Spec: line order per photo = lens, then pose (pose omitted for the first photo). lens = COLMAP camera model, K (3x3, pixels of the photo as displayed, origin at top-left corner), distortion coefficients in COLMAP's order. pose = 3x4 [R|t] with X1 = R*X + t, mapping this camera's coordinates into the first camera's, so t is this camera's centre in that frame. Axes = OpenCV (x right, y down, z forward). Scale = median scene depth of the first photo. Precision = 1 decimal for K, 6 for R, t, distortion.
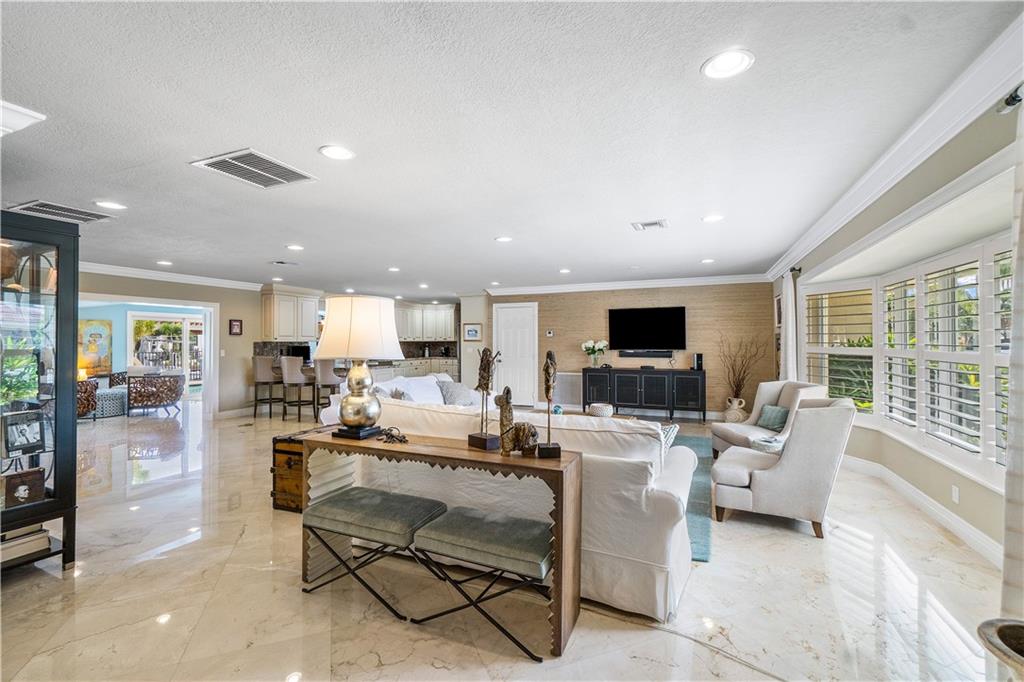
lens RADIAL K [[439.3, 0, 505.8], [0, 439.3, 338.3], [0, 0, 1]] dist [-0.003308, -0.000453]
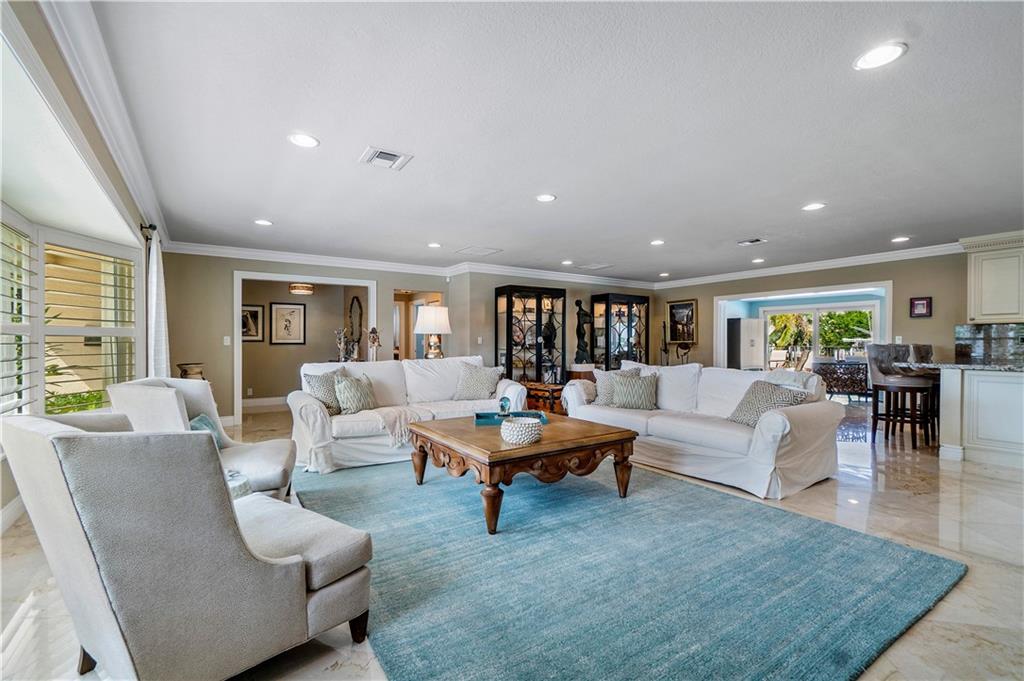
lens RADIAL K [[455.3, 0, 512.0], [0, 455.3, 340.5], [0, 0, 1]] dist [0.000426, -0.000024]
pose [[-0.533895, 0.002684, -0.845546, 0.438364], [0.009410, 0.999952, -0.002768, 0.028721], [0.845498, -0.009435, -0.533895, 0.792472]]
